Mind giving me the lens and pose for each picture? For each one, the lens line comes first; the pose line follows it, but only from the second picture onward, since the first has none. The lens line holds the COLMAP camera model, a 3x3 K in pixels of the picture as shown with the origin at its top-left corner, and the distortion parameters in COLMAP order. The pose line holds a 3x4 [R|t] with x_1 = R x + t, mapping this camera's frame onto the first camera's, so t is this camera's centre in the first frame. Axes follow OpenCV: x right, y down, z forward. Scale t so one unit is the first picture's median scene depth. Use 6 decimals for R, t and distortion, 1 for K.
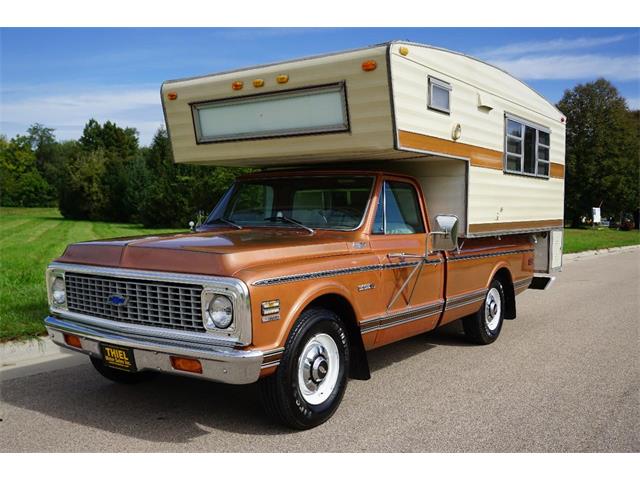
lens RADIAL K [[630.5, 0, 306.5], [0, 630.5, 239.4], [0, 0, 1]] dist [0.007415, 0.019005]
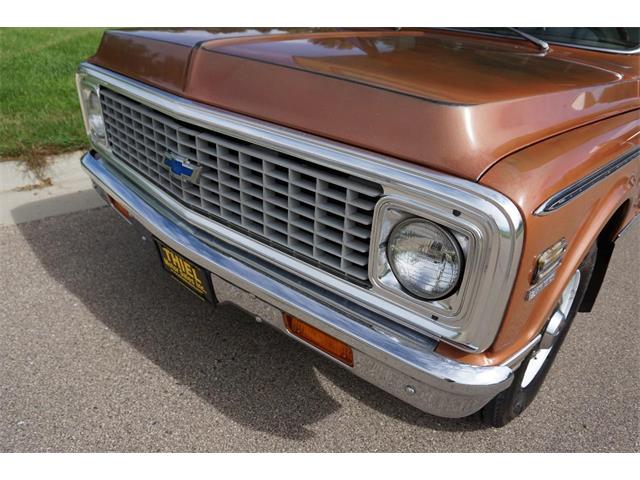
lens RADIAL K [[470.6, 0, 313.8], [0, 470.6, 239.1], [0, 0, 1]] dist [-0.040437, 0.065877]
pose [[0.989309, 0.127093, -0.071516, -0.147377], [-0.088515, 0.913046, 0.398136, -0.004887], [0.115897, -0.387550, 0.914534, 0.589397]]
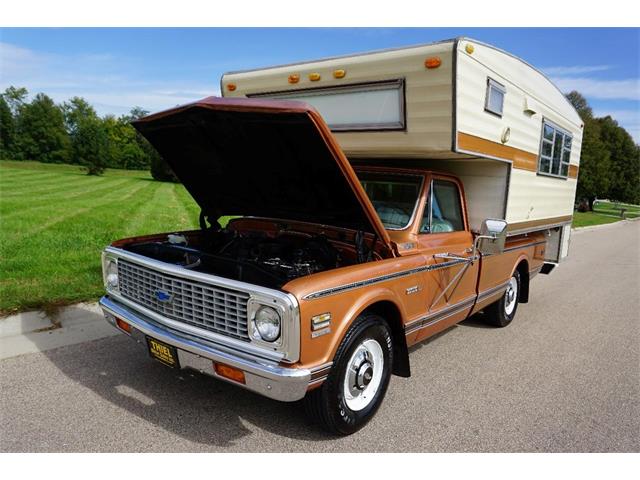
lens RADIAL K [[470.6, 0, 313.8], [0, 470.6, 239.1], [0, 0, 1]] dist [-0.040437, 0.065877]
pose [[0.997744, 0.055754, -0.037384, -0.039381], [-0.052704, 0.995550, 0.078123, -0.053775], [0.041573, -0.075977, 0.996243, 0.259953]]
